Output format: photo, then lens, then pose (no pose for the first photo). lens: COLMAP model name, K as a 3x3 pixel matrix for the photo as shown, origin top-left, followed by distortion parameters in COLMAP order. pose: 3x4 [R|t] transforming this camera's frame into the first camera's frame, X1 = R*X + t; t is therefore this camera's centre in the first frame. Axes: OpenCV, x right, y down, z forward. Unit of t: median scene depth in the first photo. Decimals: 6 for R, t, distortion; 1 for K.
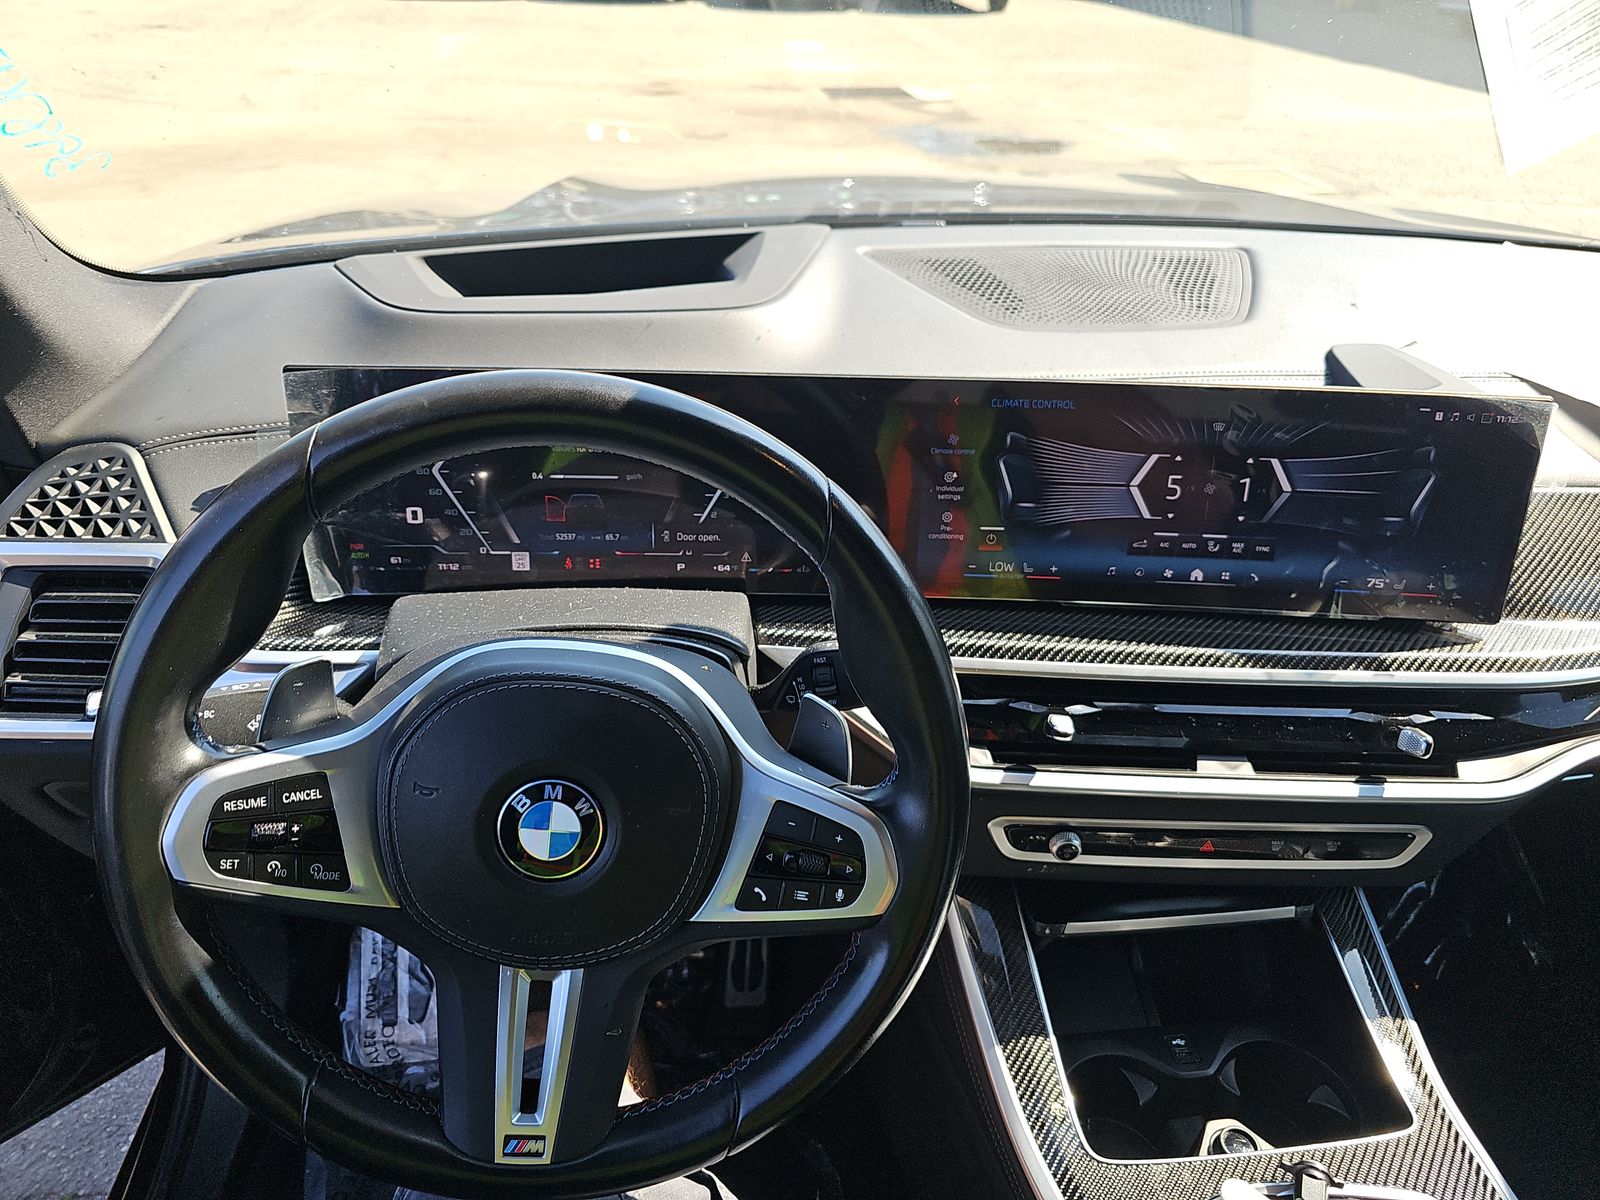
lens RADIAL K [[1086.8, 0, 802.4], [0, 1086.8, 573.3], [0, 0, 1]] dist [0.042761, -0.044842]
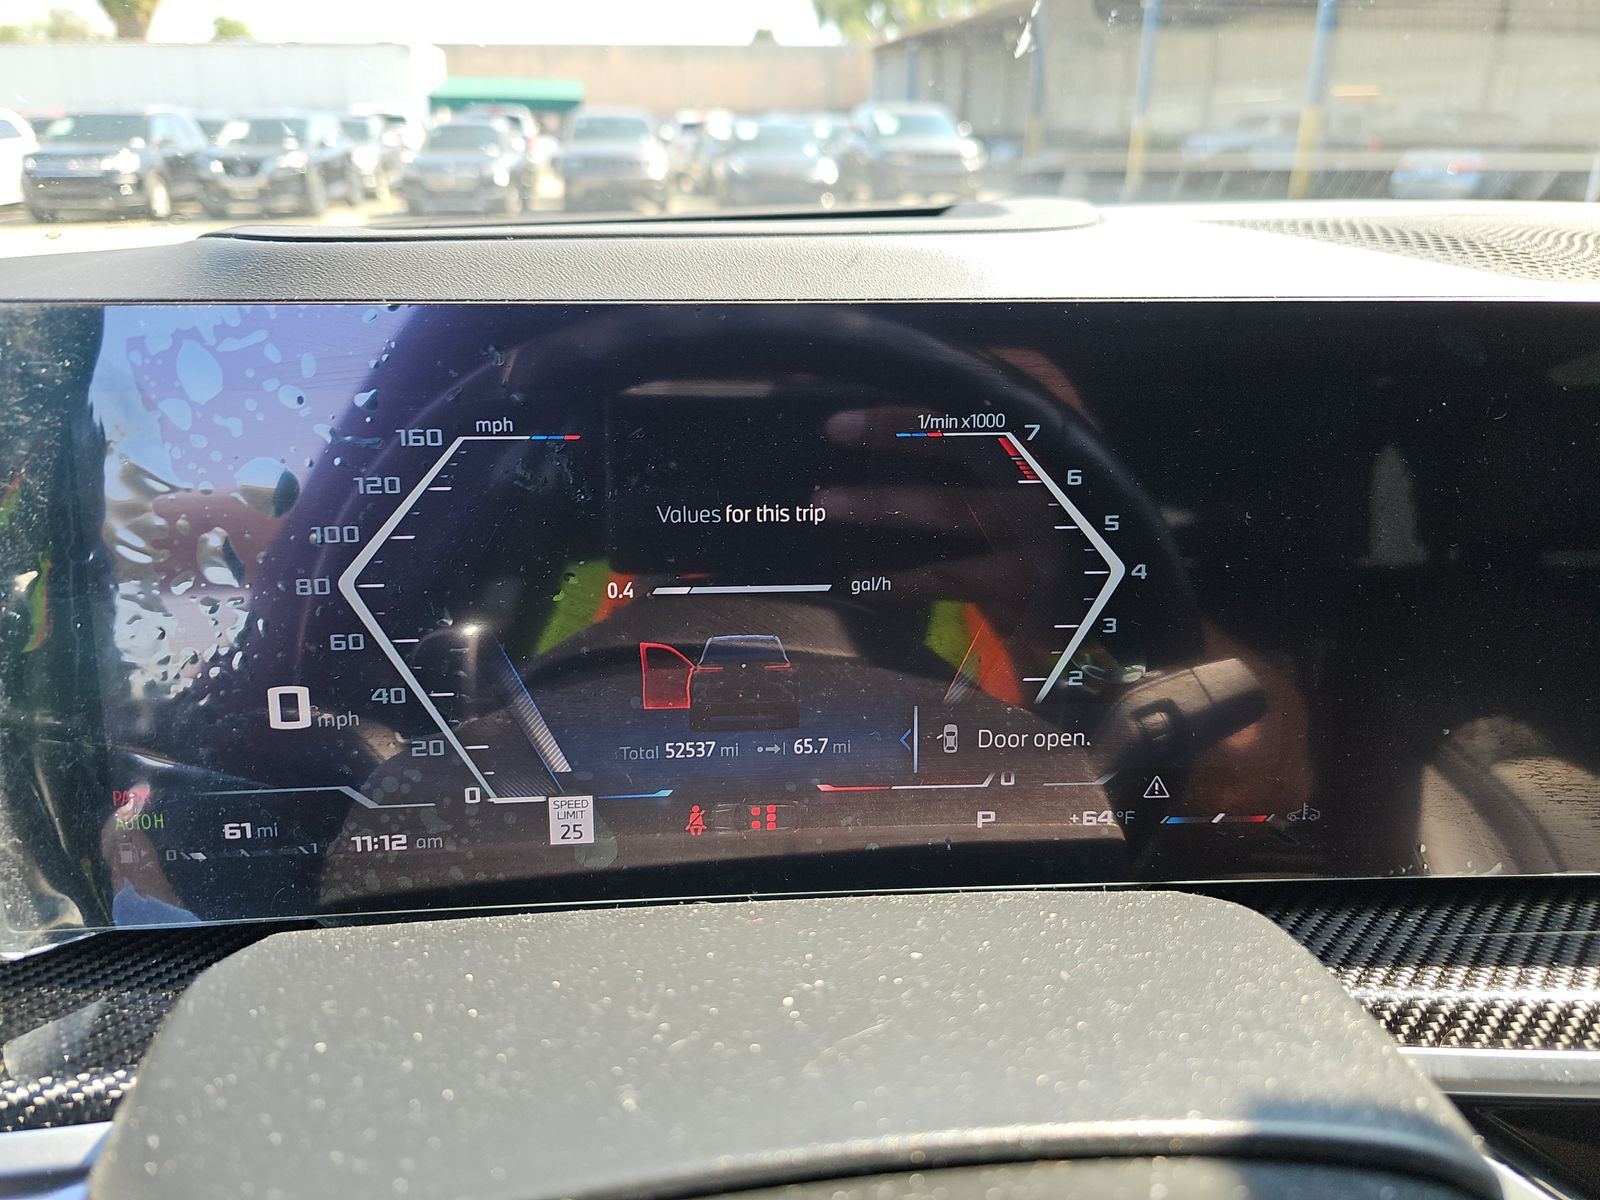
lens RADIAL K [[1070.9, 0, 788.4], [0, 1070.9, 604.2], [0, 0, 1]] dist [0.021798, -0.031200]
pose [[0.999337, -0.034437, 0.011817, -0.257036], [0.035859, 0.987140, -0.155783, -0.033766], [-0.006300, 0.156103, 0.987721, 0.861529]]
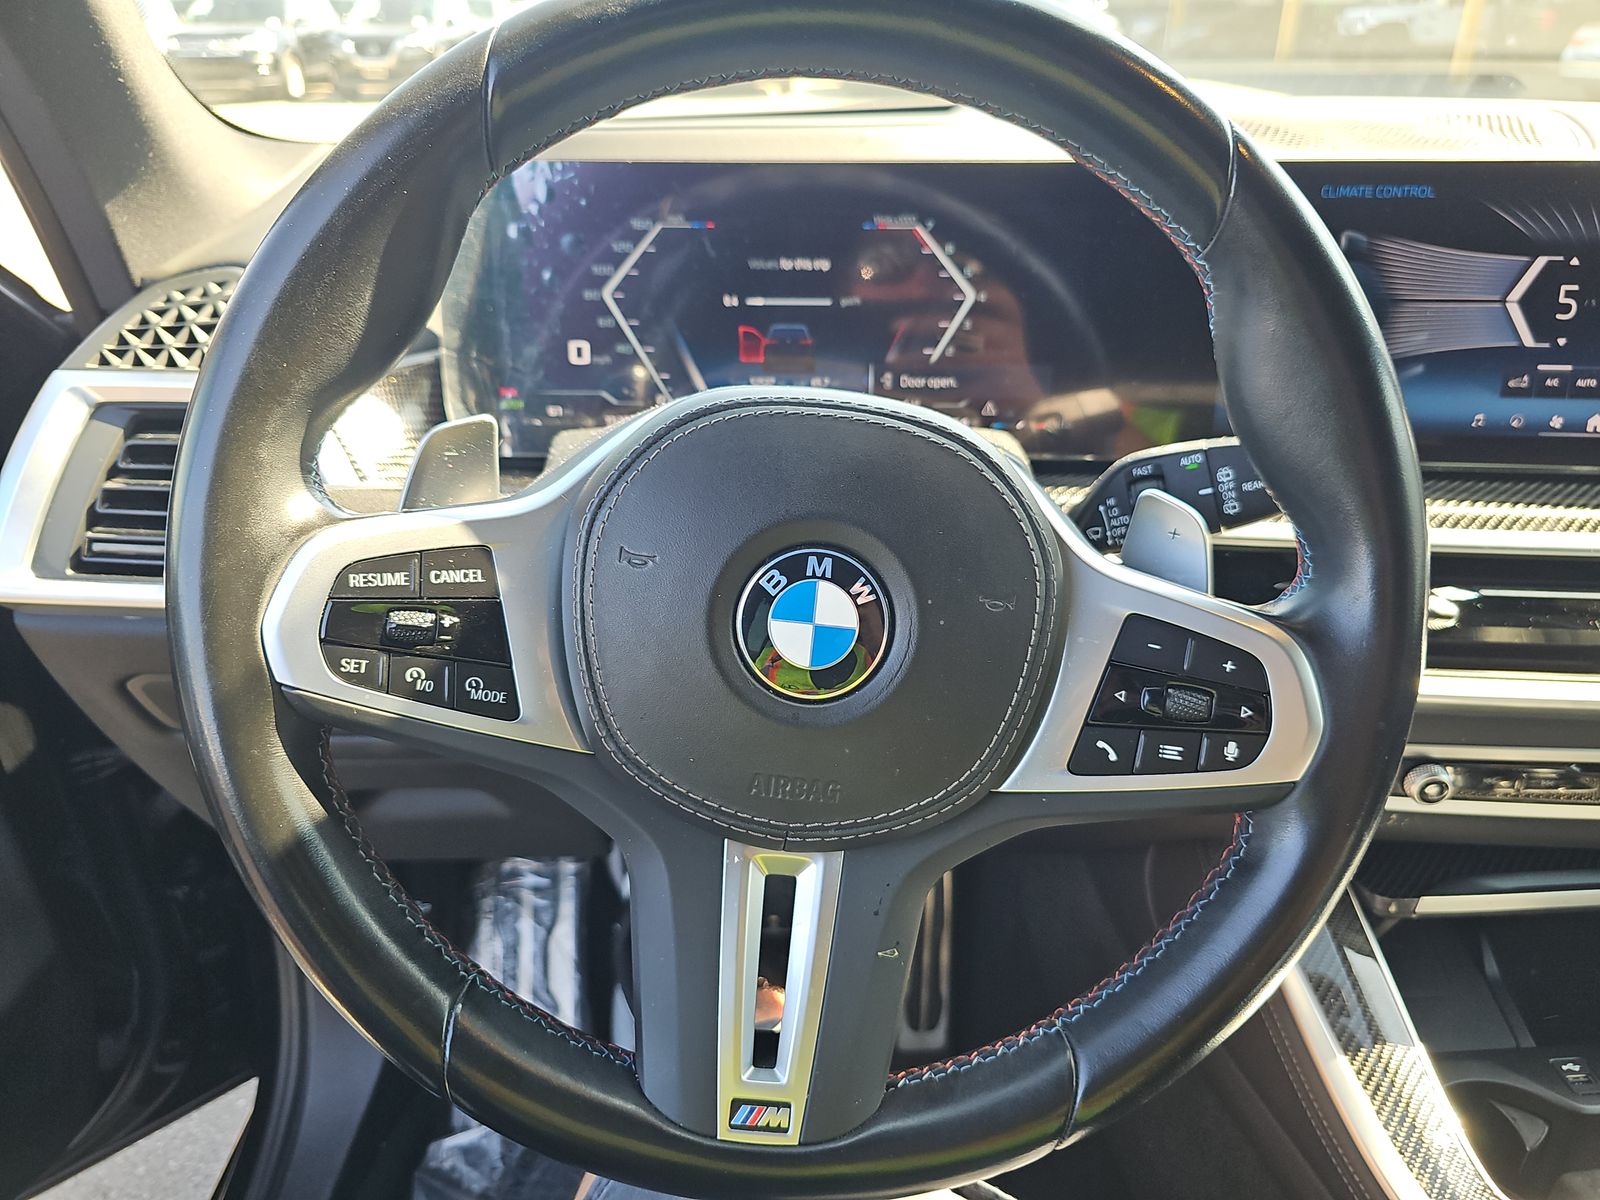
lens RADIAL K [[1081.6, 0, 807.8], [0, 1081.6, 598.8], [0, 0, 1]] dist [0.027641, -0.037812]
pose [[0.997164, 0.002000, -0.075234, -0.172262], [-0.007306, 0.997497, -0.070326, 0.248672], [0.074905, 0.070677, 0.994683, 0.313453]]
